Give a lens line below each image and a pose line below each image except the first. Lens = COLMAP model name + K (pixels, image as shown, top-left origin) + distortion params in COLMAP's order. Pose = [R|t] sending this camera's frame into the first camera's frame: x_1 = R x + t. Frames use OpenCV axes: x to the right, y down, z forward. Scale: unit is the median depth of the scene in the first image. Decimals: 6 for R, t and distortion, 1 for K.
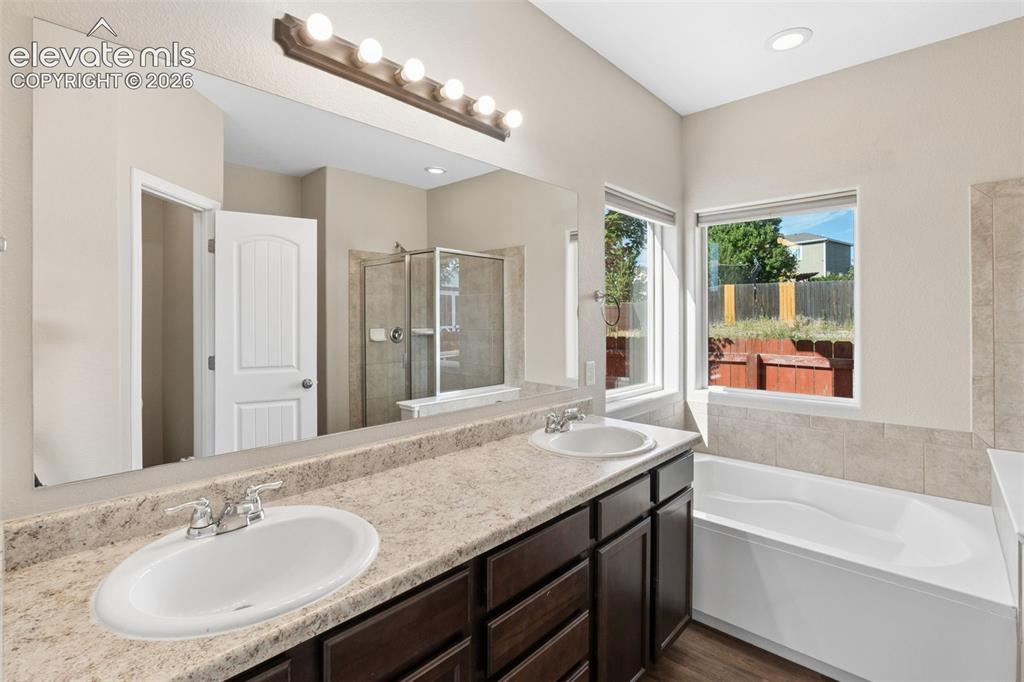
lens RADIAL K [[469.7, 0, 514.1], [0, 469.7, 320.7], [0, 0, 1]] dist [-0.015284, 0.001490]
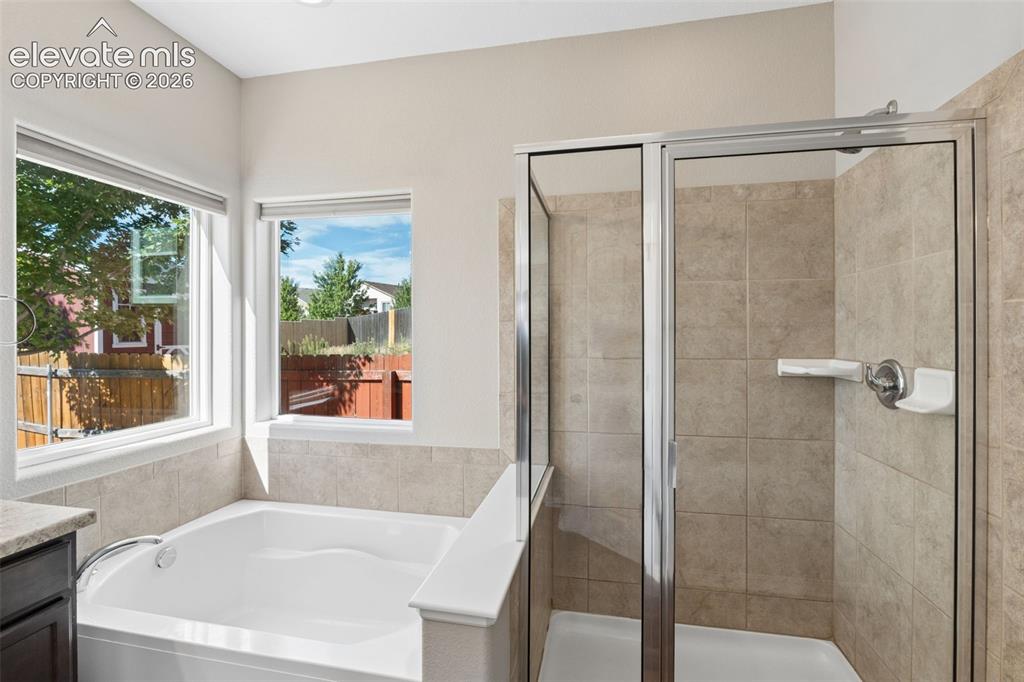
lens RADIAL K [[469.7, 0, 505.1], [0, 469.7, 339.7], [0, 0, 1]] dist [-0.015284, 0.001490]
pose [[0.857183, -0.003879, 0.514997, 0.362129], [0.000071, 0.999973, 0.007415, -0.000310], [-0.515011, -0.006319, 0.857160, 0.099188]]
